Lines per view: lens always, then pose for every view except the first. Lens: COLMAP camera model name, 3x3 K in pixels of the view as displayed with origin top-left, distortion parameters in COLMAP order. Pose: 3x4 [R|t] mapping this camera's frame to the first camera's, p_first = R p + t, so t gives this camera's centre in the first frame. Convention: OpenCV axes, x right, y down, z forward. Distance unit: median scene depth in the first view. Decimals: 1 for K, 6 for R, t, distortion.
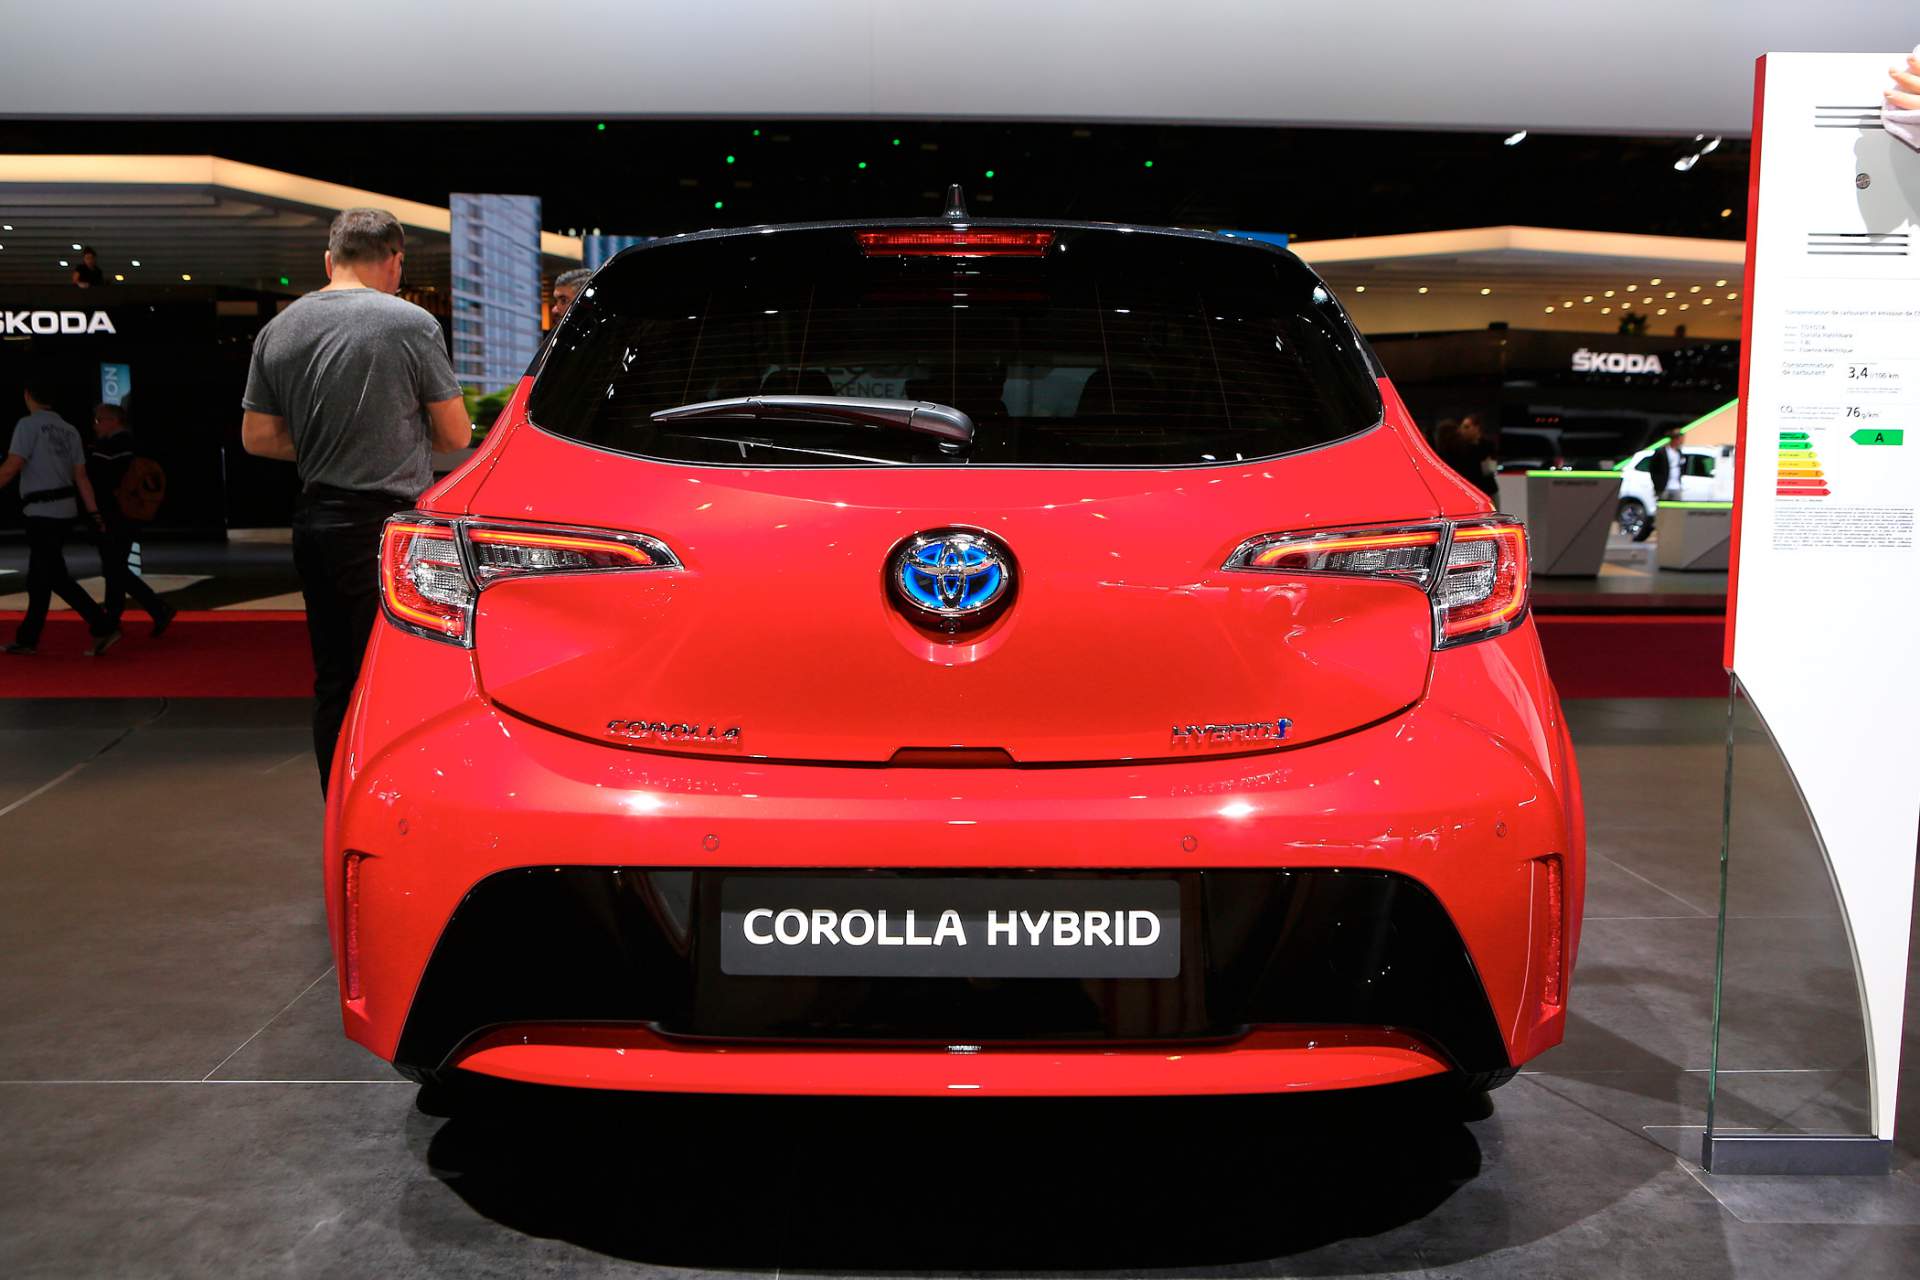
lens RADIAL K [[1563.3, 0, 961.0], [0, 1563.3, 681.3], [0, 0, 1]] dist [-0.100261, 0.117095]
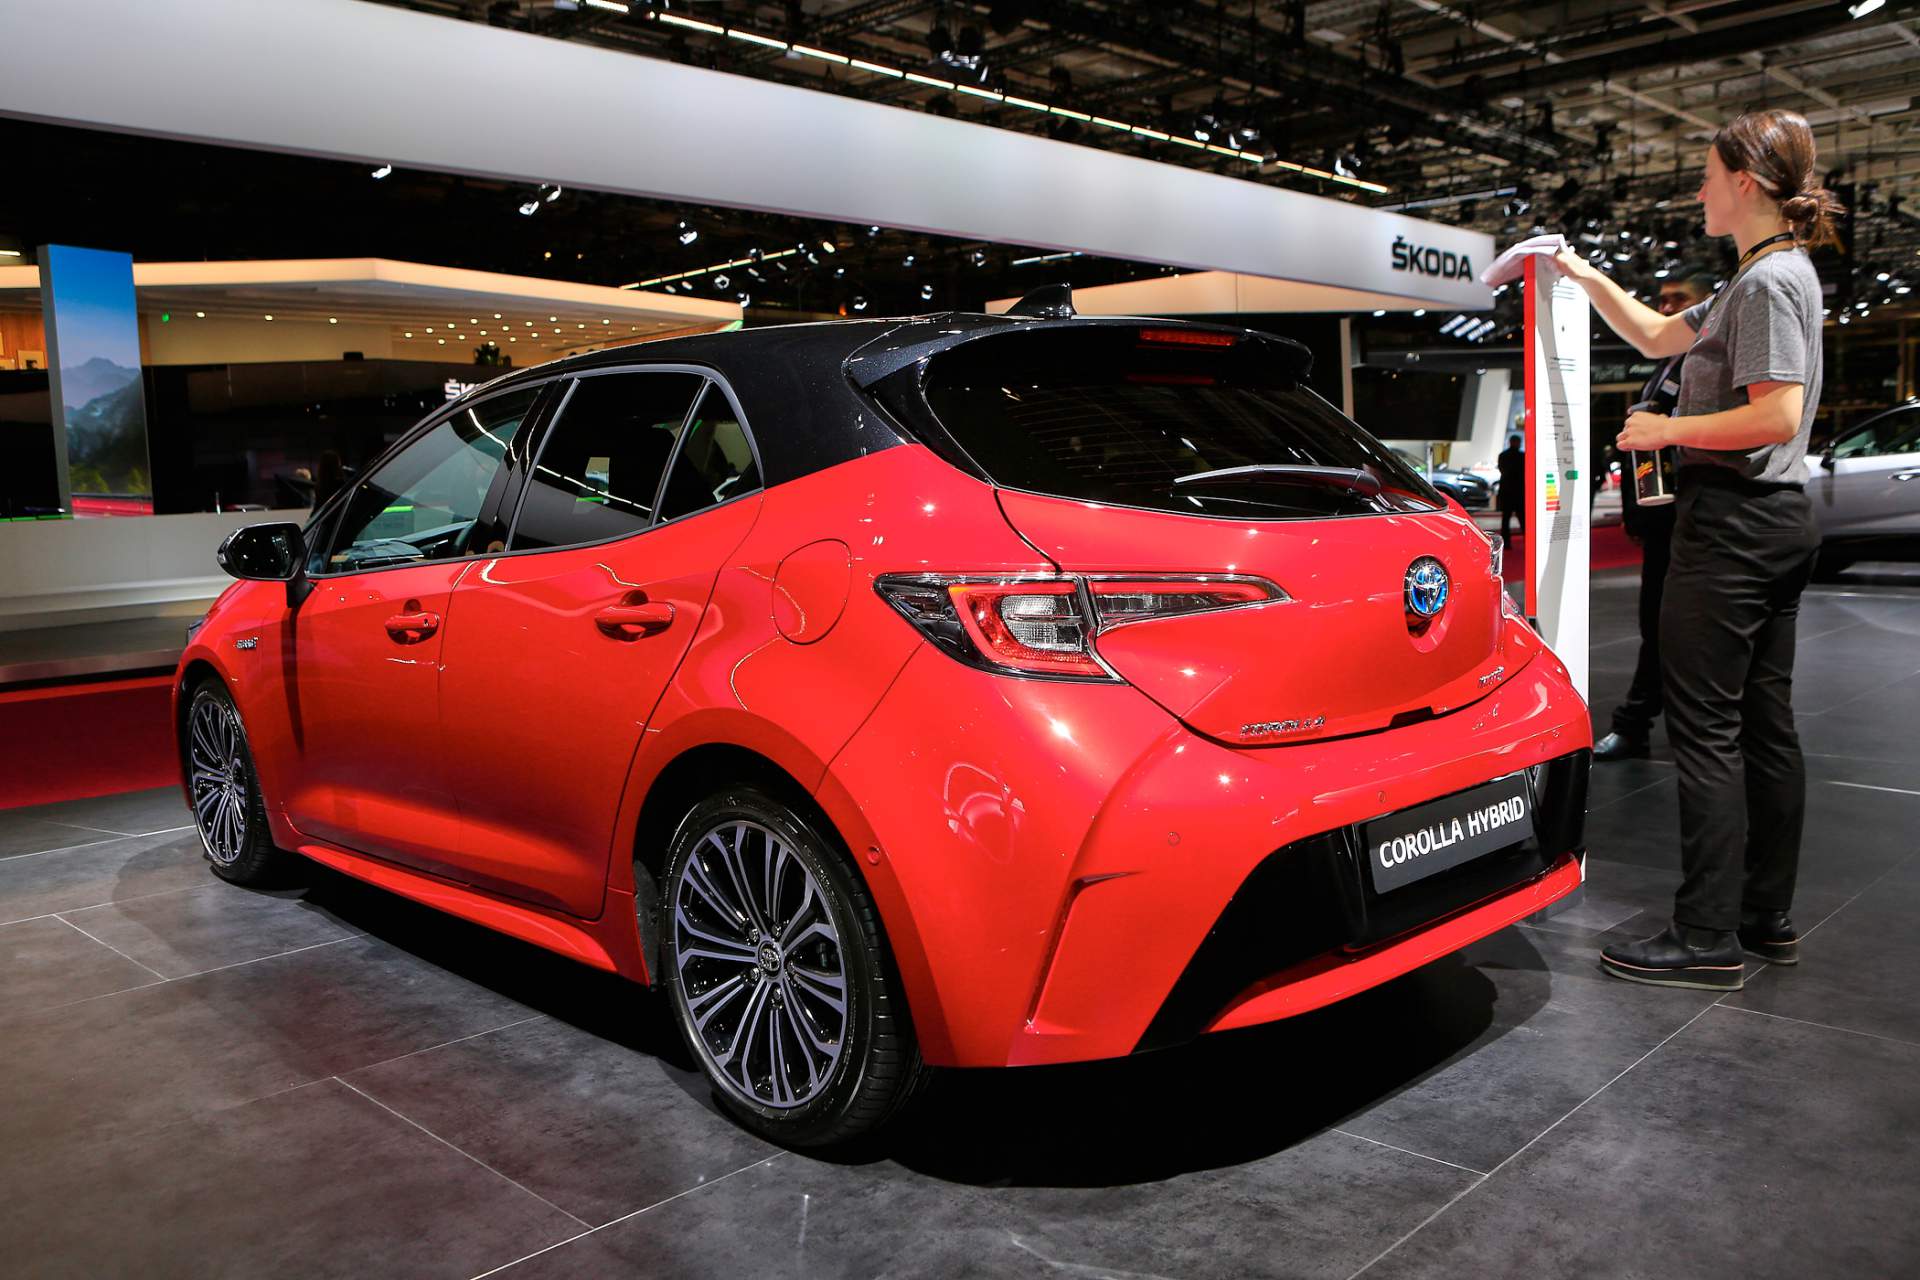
lens RADIAL K [[1559.5, 0, 961.0], [0, 1559.5, 714.2], [0, 0, 1]] dist [-0.065234, -0.003450]
pose [[0.717485, -0.128811, 0.684560, -1.092168], [0.125715, 0.990561, 0.054628, -0.071470], [-0.685135, 0.046865, 0.726907, 0.217707]]
